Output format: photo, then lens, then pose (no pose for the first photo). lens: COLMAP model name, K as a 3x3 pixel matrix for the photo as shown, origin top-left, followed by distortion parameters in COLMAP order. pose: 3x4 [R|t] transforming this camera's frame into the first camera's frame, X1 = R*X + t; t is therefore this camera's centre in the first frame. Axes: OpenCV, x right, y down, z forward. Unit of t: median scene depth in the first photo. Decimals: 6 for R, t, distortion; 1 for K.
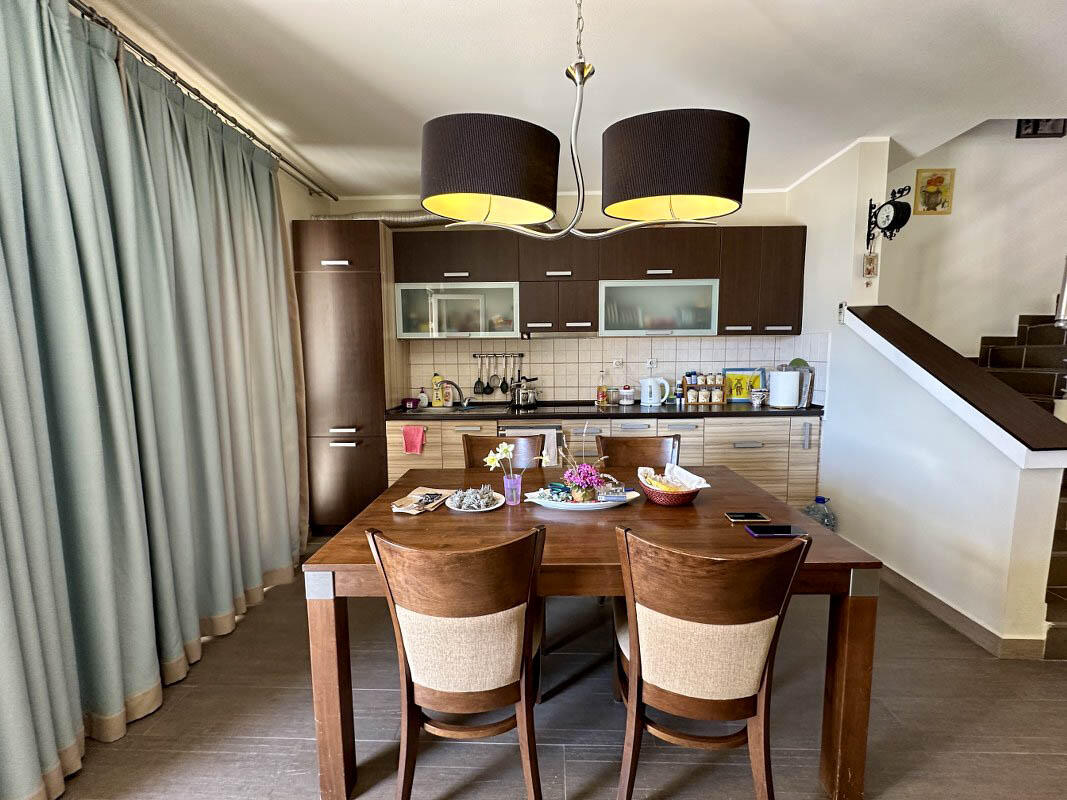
lens RADIAL K [[422.5, 0, 533.5], [0, 422.5, 400.0], [0, 0, 1]] dist [-0.001138, 0.000144]
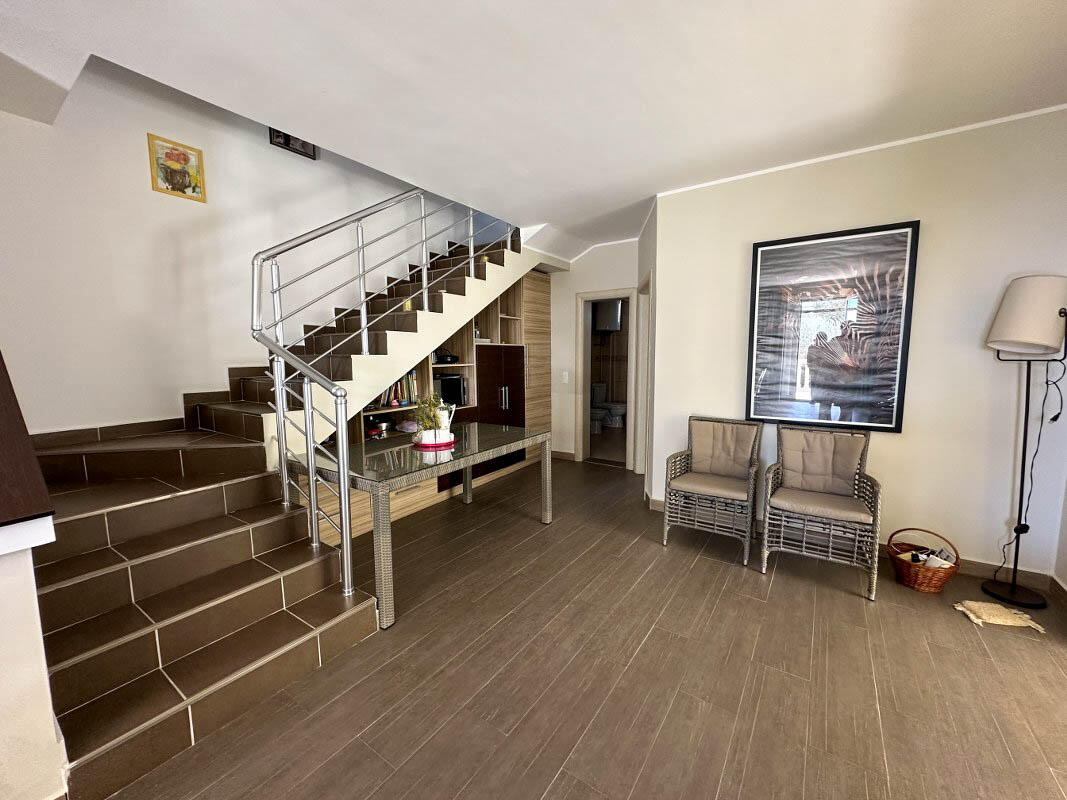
lens RADIAL K [[428.0, 0, 533.6], [0, 428.0, 396.1], [0, 0, 1]] dist [-0.002503, 0.000012]
pose [[0.544447, -0.079096, 0.835058, 0.594430], [0.086725, 0.995517, 0.037752, -0.018347], [-0.834300, 0.051866, 0.548866, -0.027659]]
